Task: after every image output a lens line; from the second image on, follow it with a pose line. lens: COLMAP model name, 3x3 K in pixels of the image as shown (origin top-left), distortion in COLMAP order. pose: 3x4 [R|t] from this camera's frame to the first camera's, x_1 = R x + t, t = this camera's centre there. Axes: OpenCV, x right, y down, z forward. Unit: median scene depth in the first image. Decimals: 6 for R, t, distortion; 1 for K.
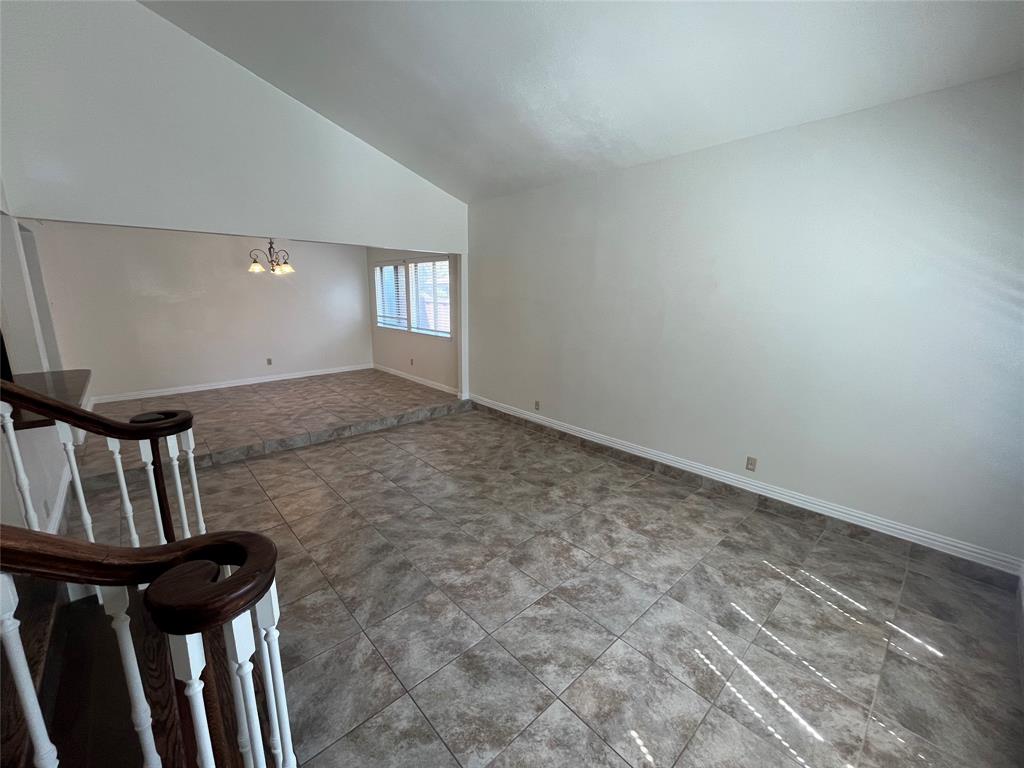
lens RADIAL K [[413.9, 0, 508.7], [0, 413.9, 381.6], [0, 0, 1]] dist [-0.002181, -0.000362]
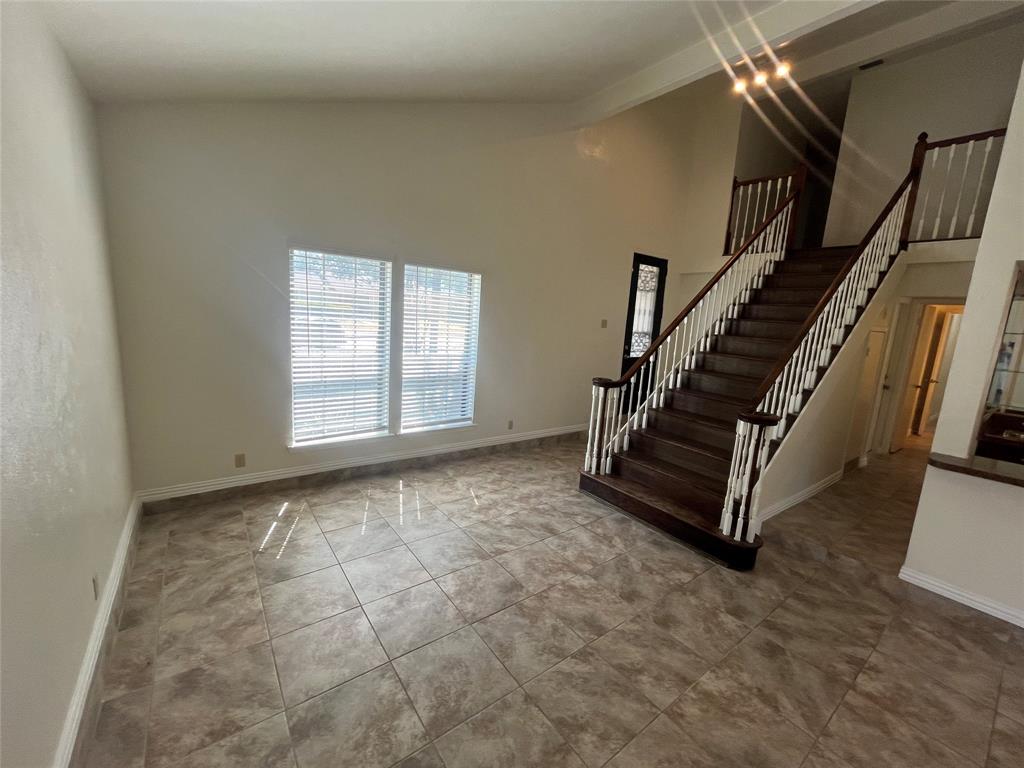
lens RADIAL K [[413.9, 0, 513.3], [0, 413.9, 384.6], [0, 0, 1]] dist [-0.002181, -0.000362]
pose [[-0.993335, -0.088482, 0.073866, -0.003772], [-0.055082, 0.927352, 0.370113, -0.291268], [-0.101248, 0.363577, -0.926045, 1.322476]]
